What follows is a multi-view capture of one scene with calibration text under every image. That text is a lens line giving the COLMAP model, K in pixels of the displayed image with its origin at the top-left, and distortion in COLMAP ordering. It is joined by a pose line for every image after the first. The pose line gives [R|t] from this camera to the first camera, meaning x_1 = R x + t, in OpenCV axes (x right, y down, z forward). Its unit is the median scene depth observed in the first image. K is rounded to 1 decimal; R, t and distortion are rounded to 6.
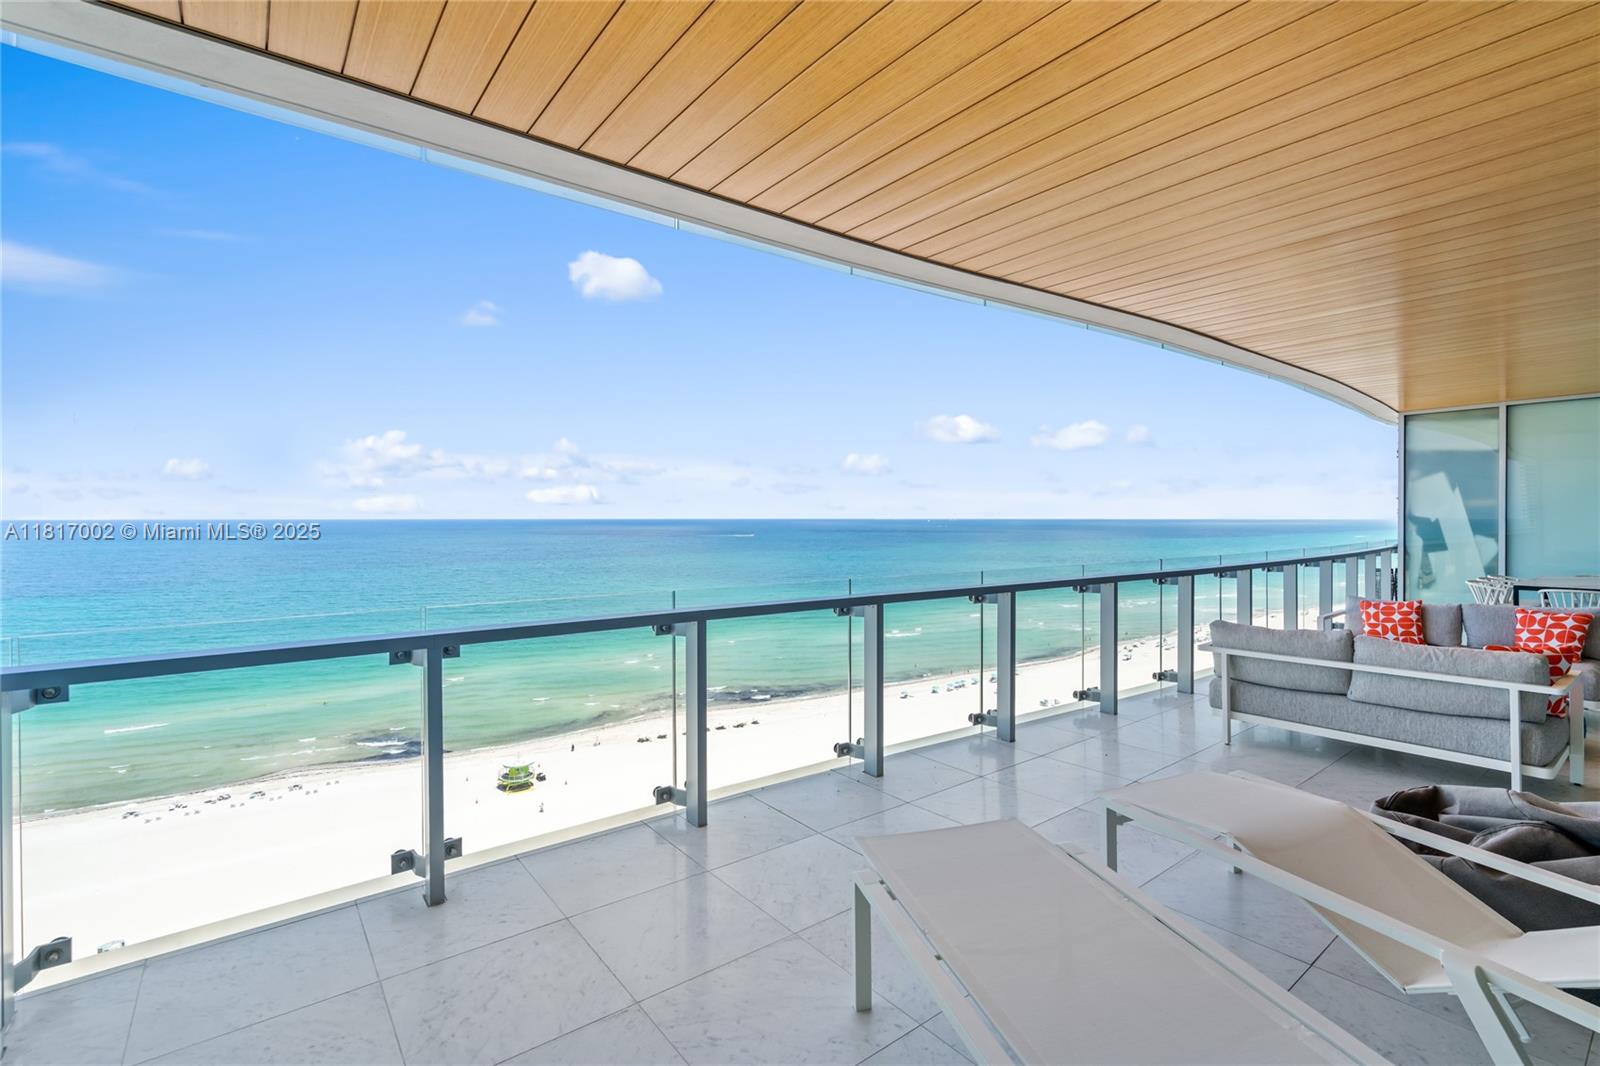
lens RADIAL K [[735.6, 0, 807.6], [0, 735.6, 515.7], [0, 0, 1]] dist [0.004122, 0.002233]
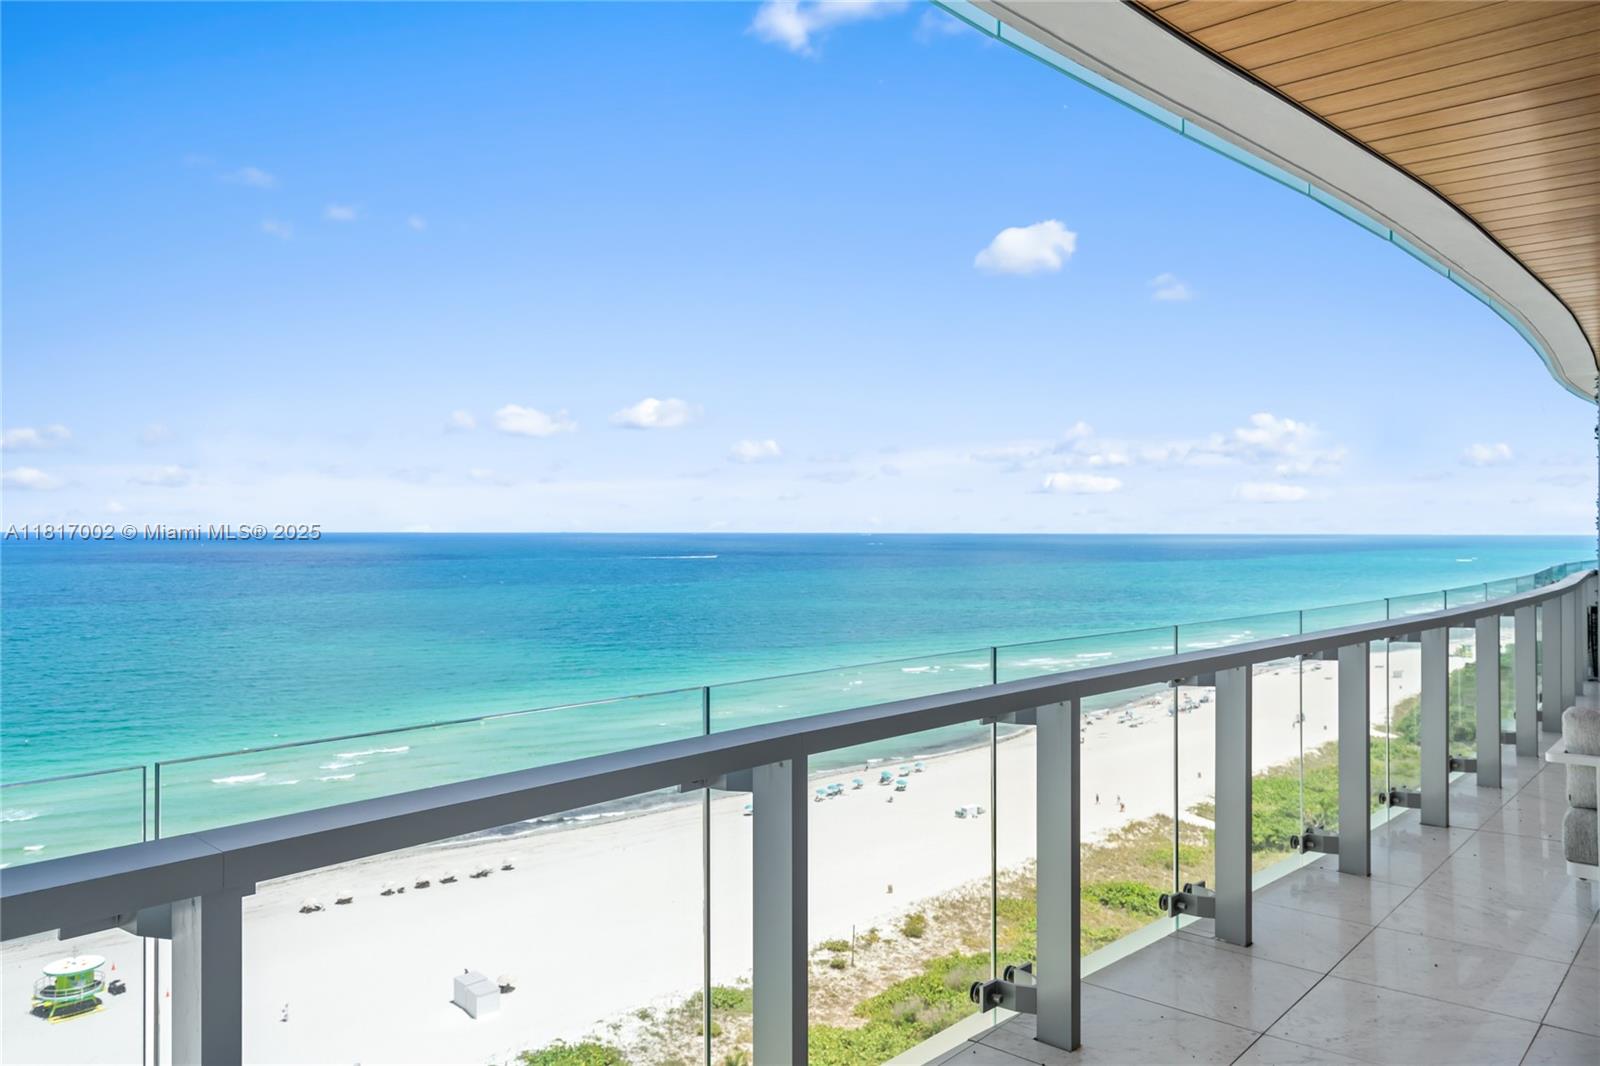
lens RADIAL K [[1154.0, 0, 813.6], [0, 1154.0, 528.1], [0, 0, 1]] dist [0.033564, -0.018547]
pose [[0.980984, 0.004049, 0.194046, -0.100641], [-0.003961, 0.999992, -0.000839, 0.002134], [-0.194047, 0.000054, 0.980992, 0.115836]]
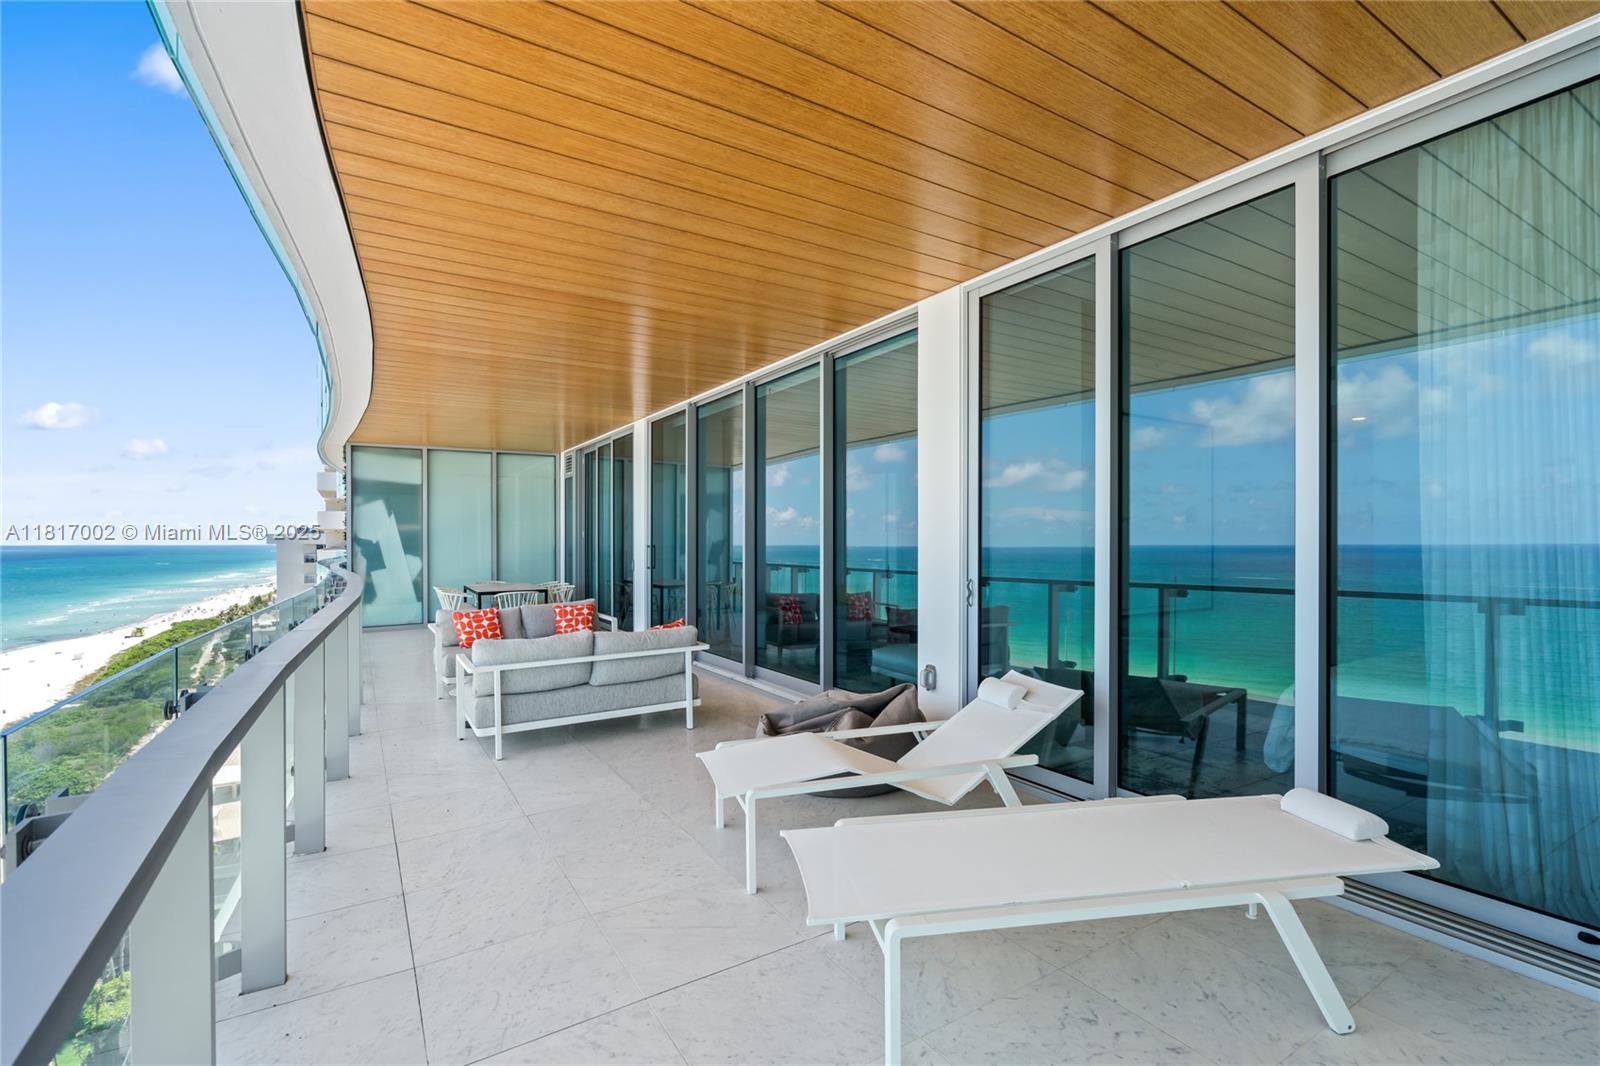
lens RADIAL K [[735.6, 0, 805.5], [0, 735.6, 541.6], [0, 0, 1]] dist [0.004122, 0.002233]
pose [[0.128463, -0.000495, 0.991714, -0.183846], [-0.000710, 1.000000, 0.000591, 0.004692], [-0.991714, -0.000780, 0.128463, 0.217712]]
